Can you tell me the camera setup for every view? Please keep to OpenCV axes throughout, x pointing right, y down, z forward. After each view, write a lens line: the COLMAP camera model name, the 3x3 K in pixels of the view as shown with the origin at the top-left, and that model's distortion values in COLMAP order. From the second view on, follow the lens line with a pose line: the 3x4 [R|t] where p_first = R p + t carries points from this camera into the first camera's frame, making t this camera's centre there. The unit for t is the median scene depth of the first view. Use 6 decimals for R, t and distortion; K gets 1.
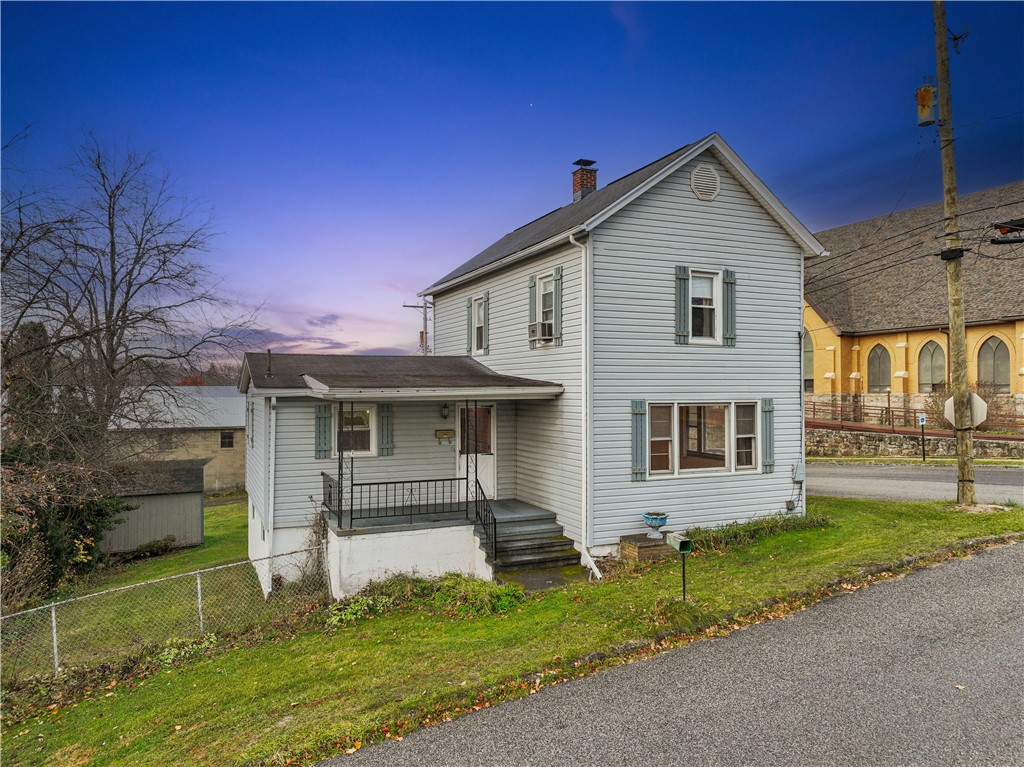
lens RADIAL K [[732.1, 0, 512.0], [0, 732.1, 383.5], [0, 0, 1]] dist [0.008298, 0.004706]
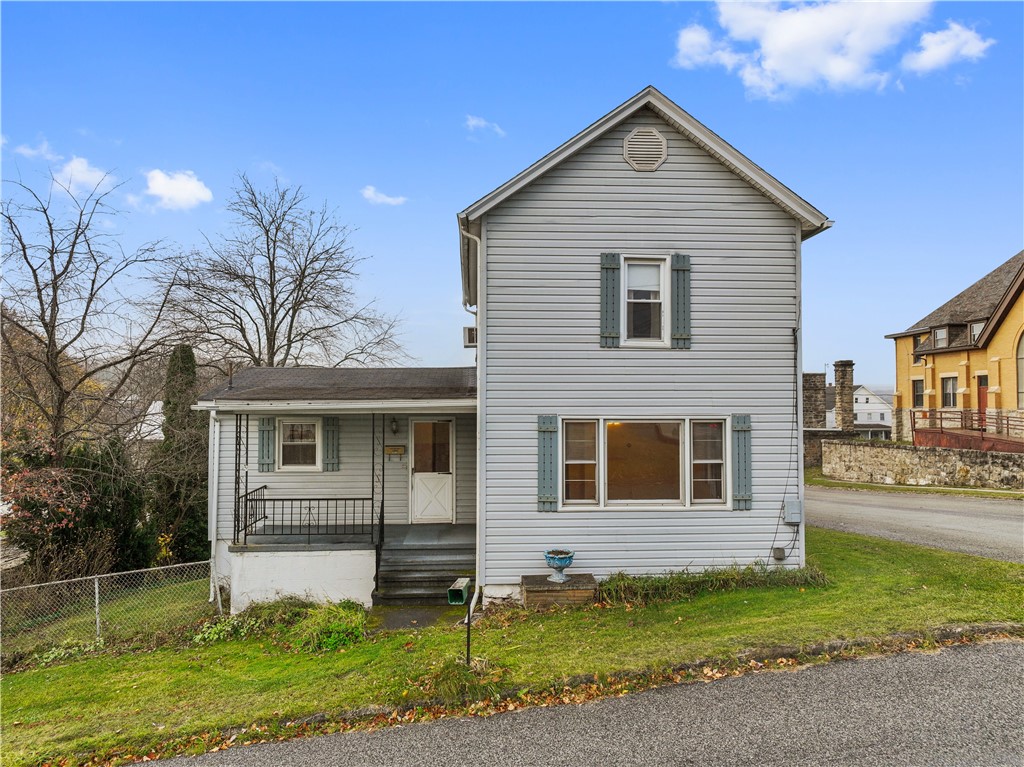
lens RADIAL K [[732.1, 0, 512.0], [0, 732.1, 383.5], [0, 0, 1]] dist [0.008298, 0.004706]
pose [[0.934314, -0.008825, -0.356341, 0.417623], [0.001540, 0.999784, -0.020723, 0.003572], [0.356447, 0.018813, 0.934126, 0.190039]]
